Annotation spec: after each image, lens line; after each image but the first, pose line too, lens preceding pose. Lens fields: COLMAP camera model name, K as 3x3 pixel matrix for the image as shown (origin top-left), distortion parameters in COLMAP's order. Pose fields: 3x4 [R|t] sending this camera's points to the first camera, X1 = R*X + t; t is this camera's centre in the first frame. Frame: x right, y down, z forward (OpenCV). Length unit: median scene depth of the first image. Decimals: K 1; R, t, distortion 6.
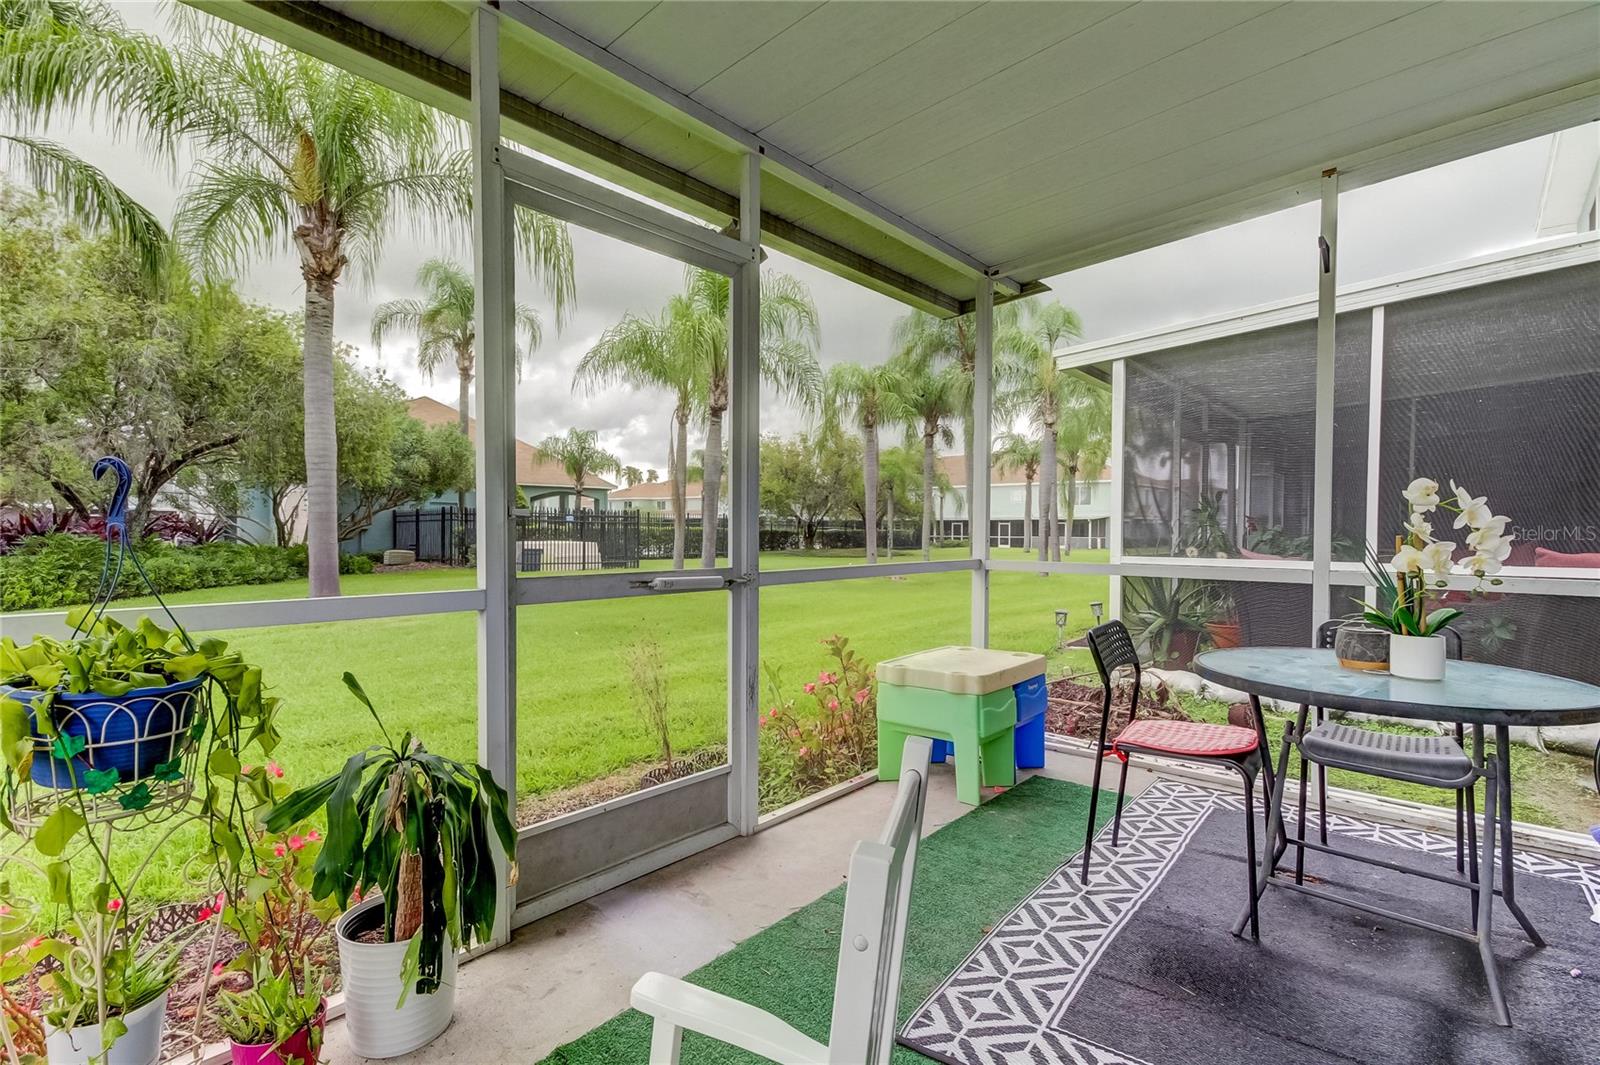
lens RADIAL K [[726.6, 0, 808.6], [0, 726.6, 549.4], [0, 0, 1]] dist [-0.000632, -0.000063]
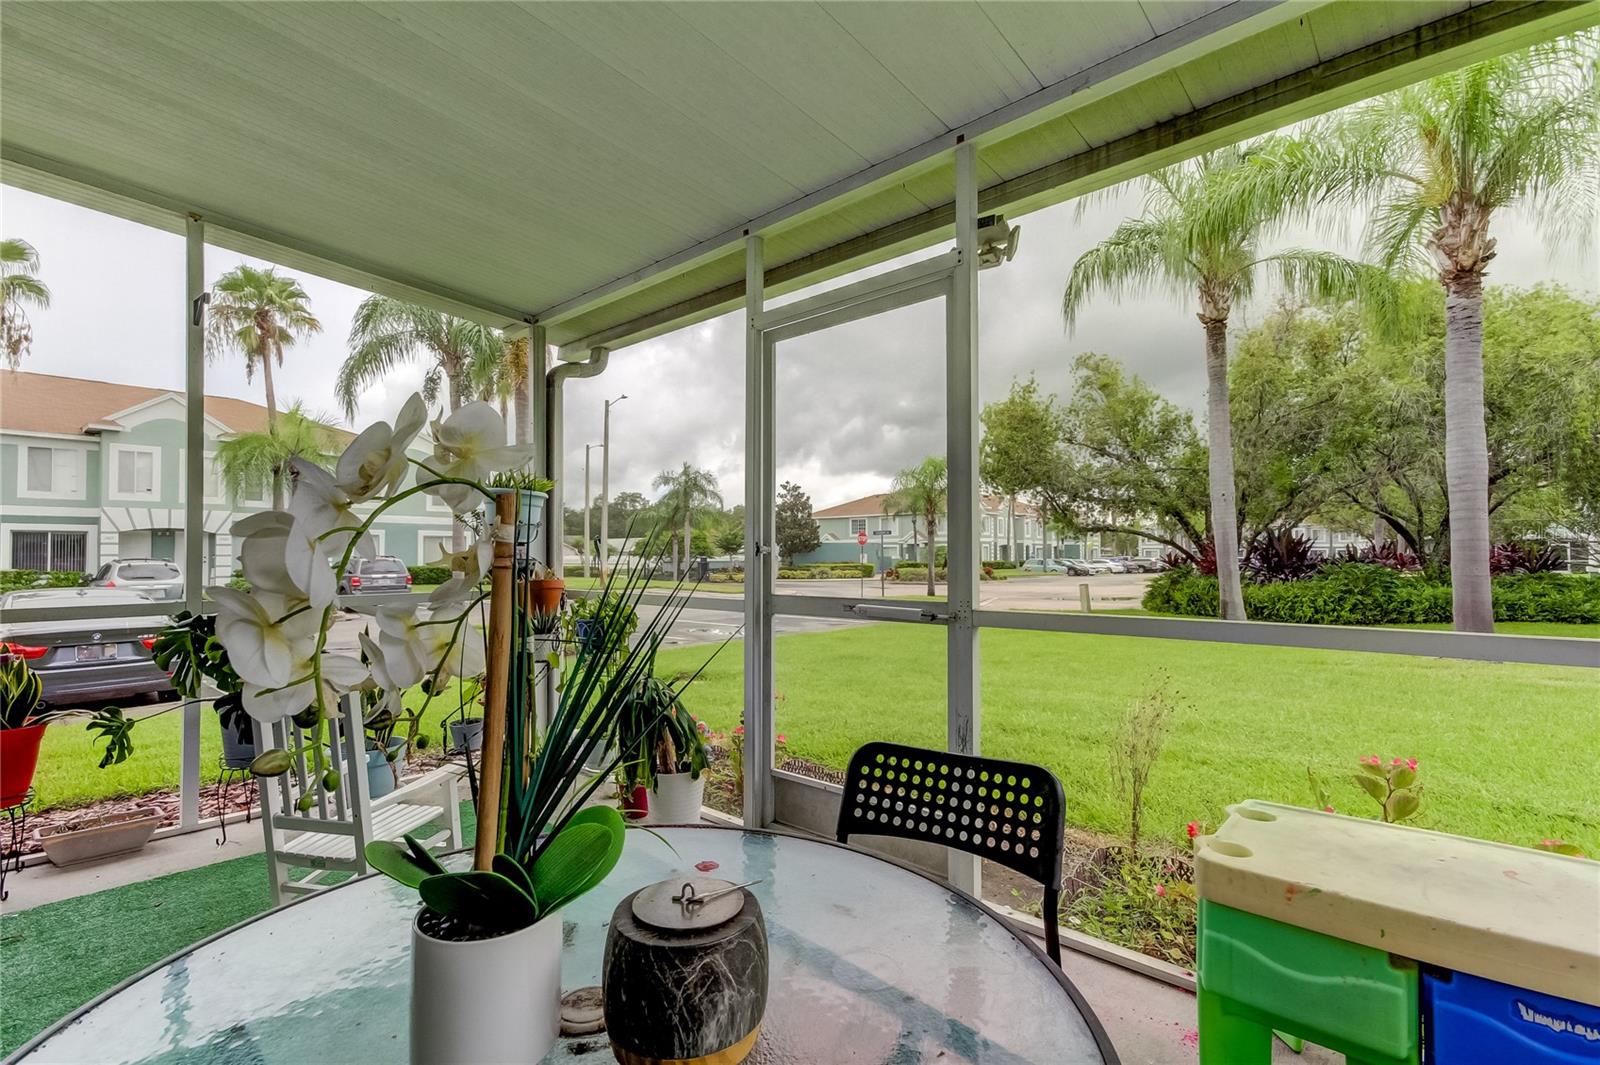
lens RADIAL K [[726.6, 0, 808.6], [0, 726.6, 549.4], [0, 0, 1]] dist [-0.000632, -0.000063]
pose [[0.015229, -0.012703, -0.999803, 0.131508], [-0.027870, 0.999525, -0.013124, -0.003970], [0.999496, 0.028064, 0.014868, 0.129660]]
